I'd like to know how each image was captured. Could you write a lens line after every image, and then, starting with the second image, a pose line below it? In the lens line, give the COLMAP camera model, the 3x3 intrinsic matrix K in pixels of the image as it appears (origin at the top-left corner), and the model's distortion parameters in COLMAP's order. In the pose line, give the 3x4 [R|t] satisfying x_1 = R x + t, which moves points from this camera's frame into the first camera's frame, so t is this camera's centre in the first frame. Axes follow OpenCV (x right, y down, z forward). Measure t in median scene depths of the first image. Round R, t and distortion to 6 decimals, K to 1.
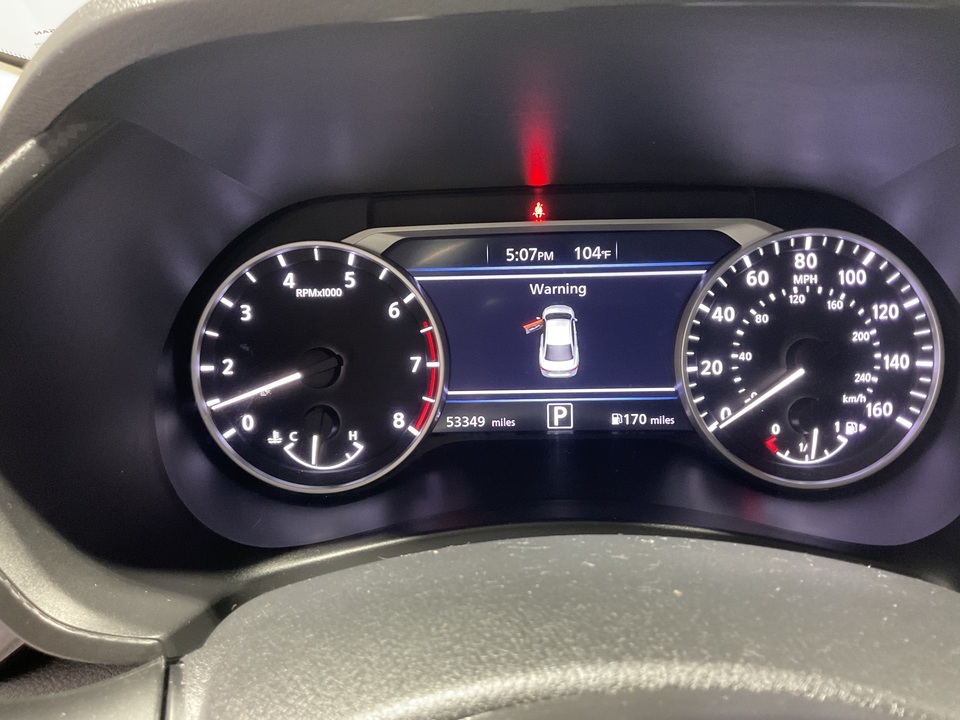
lens RADIAL K [[805.0, 0, 476.9], [0, 805.0, 368.0], [0, 0, 1]] dist [0.074869, -0.131374]
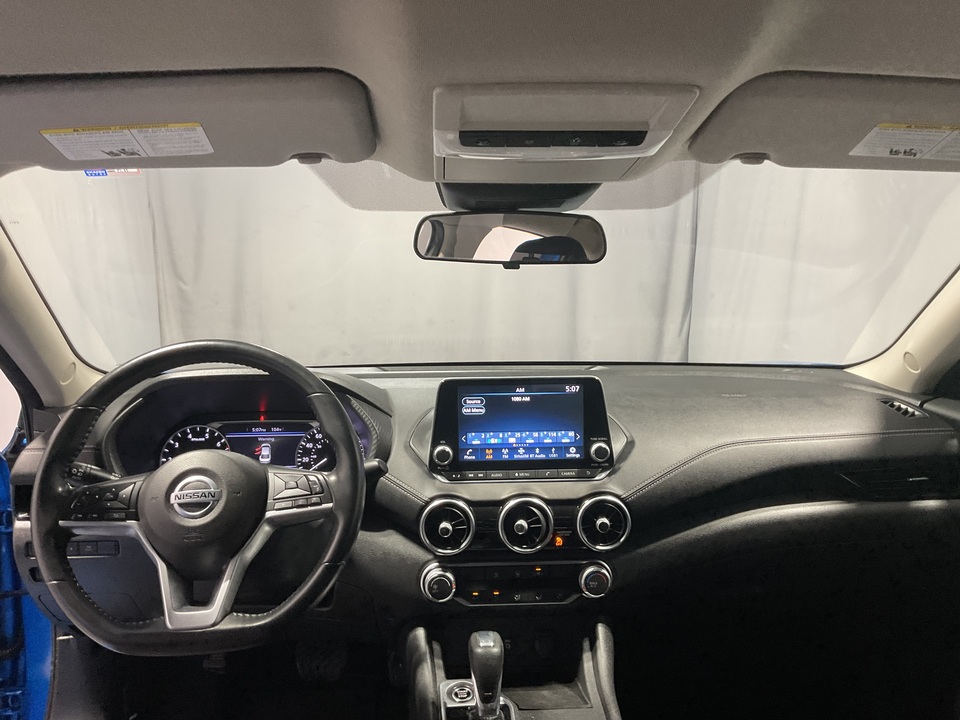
lens RADIAL K [[805.0, 0, 487.1], [0, 805.0, 353.7], [0, 0, 1]] dist [0.074869, -0.131374]
pose [[0.995096, 0.020117, 0.096848, 0.753392], [0.011302, 0.949565, -0.313366, 0.714292], [-0.098267, 0.312924, 0.944681, -2.758133]]
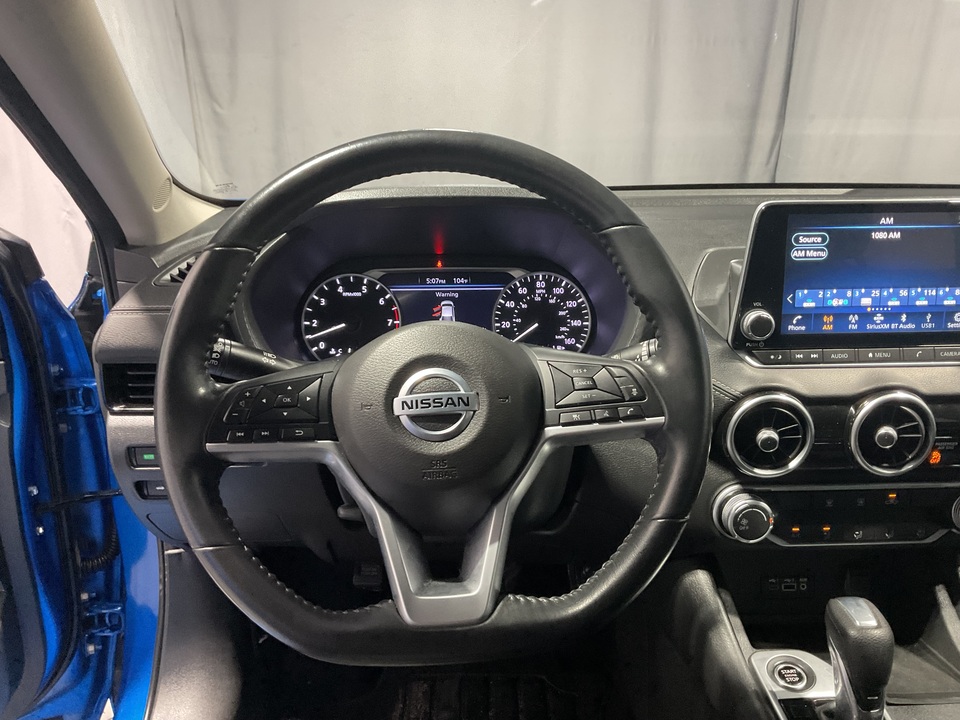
lens RADIAL K [[805.0, 0, 486.2], [0, 805.0, 358.5], [0, 0, 1]] dist [0.074869, -0.131374]
pose [[0.997681, 0.006593, 0.067744, 0.055140], [0.001188, 0.993458, -0.114189, 0.400233], [-0.068054, 0.114004, 0.991147, -1.527369]]
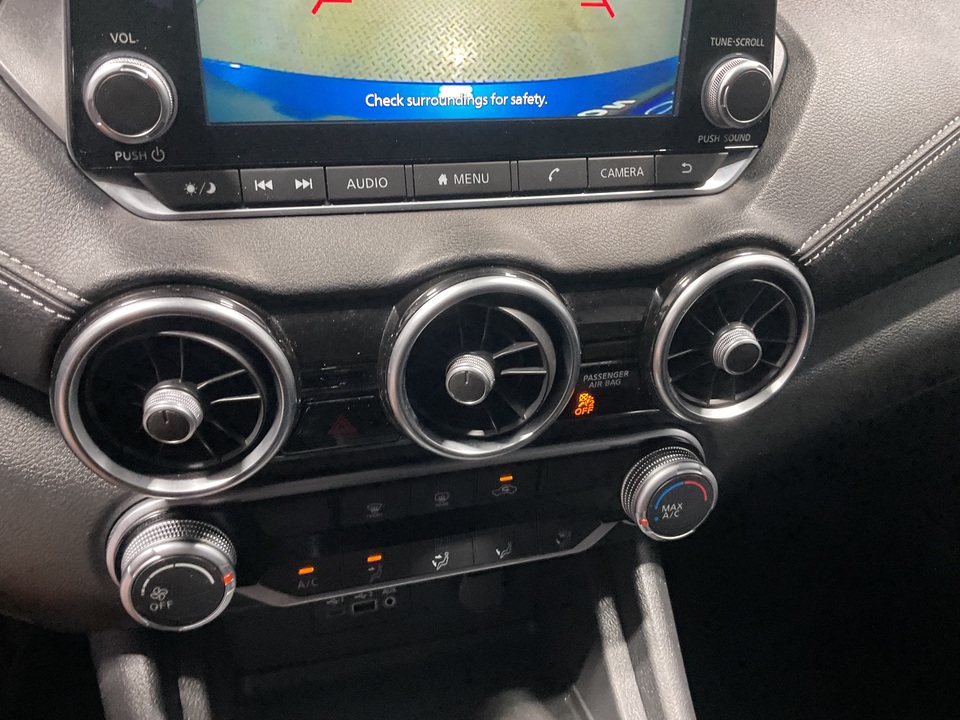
lens RADIAL K [[805.0, 0, 475.6], [0, 805.0, 358.1], [0, 0, 1]] dist [0.074869, -0.131374]
pose [[0.945752, -0.082222, 0.314314, 0.947099], [0.046504, 0.991744, 0.119503, 0.237482], [-0.321545, -0.098404, 0.941767, -0.339755]]
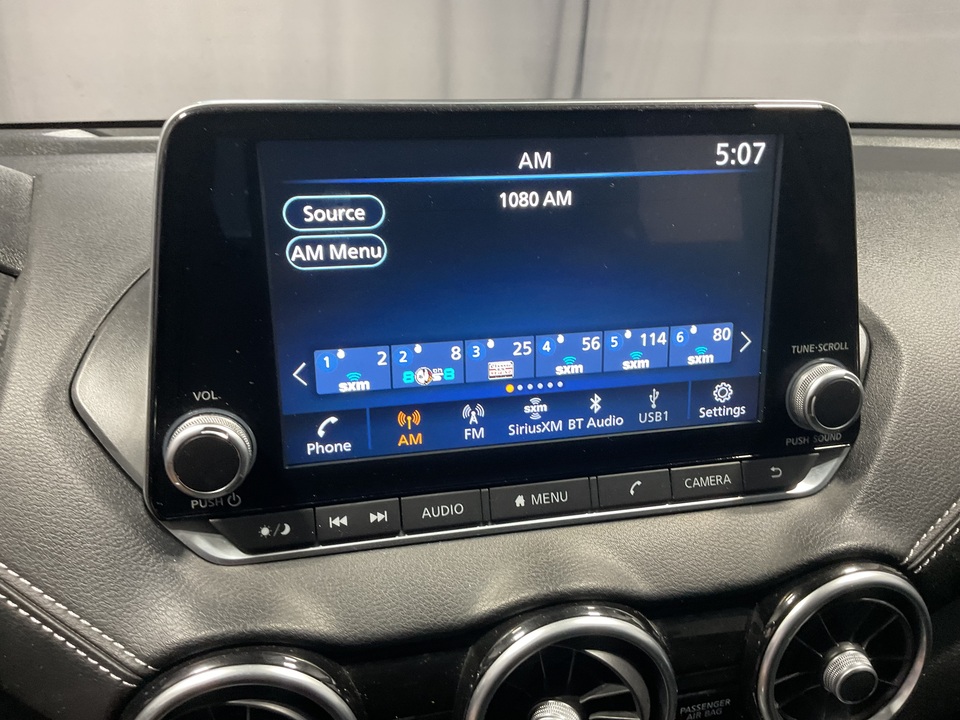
lens RADIAL K [[805.0, 0, 480.8], [0, 805.0, 357.8], [0, 0, 1]] dist [0.074869, -0.131374]
pose [[0.965032, -0.046838, 0.257915, 0.954218], [0.066727, 0.995389, -0.068907, 0.054644], [-0.253498, 0.083707, 0.963707, -0.299978]]
